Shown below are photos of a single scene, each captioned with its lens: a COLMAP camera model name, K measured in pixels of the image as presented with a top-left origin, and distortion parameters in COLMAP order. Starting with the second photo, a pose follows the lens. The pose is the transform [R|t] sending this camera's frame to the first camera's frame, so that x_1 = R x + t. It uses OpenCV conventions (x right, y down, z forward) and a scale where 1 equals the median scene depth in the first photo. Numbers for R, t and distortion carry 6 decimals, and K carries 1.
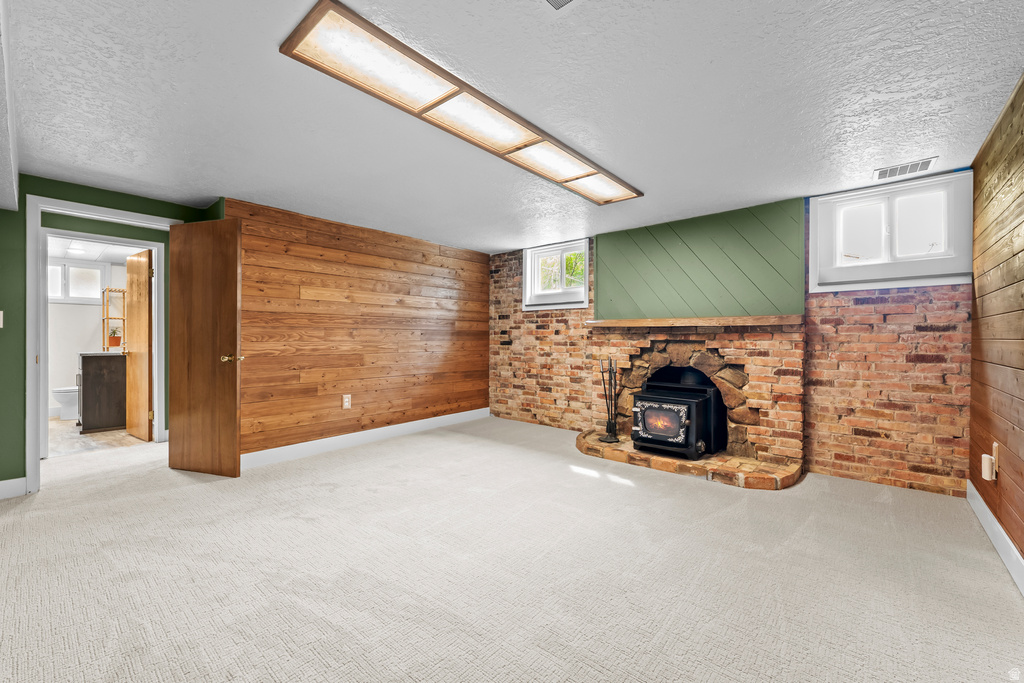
lens RADIAL K [[419.1, 0, 509.5], [0, 419.1, 339.3], [0, 0, 1]] dist [0.001516, -0.000669]
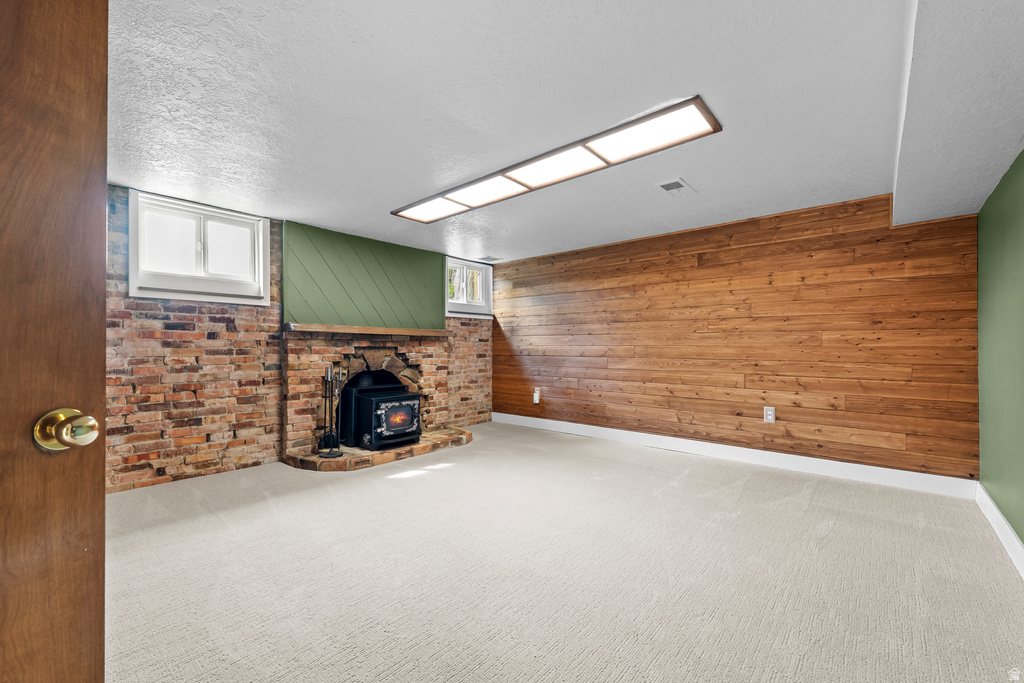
lens RADIAL K [[419.1, 0, 509.4], [0, 419.1, 346.0], [0, 0, 1]] dist [0.001516, -0.000669]
pose [[0.003025, 0.002275, 0.999993, -0.682699], [0.002925, 0.999993, -0.002284, 0.003978], [-0.999991, 0.002932, 0.003018, 0.606110]]
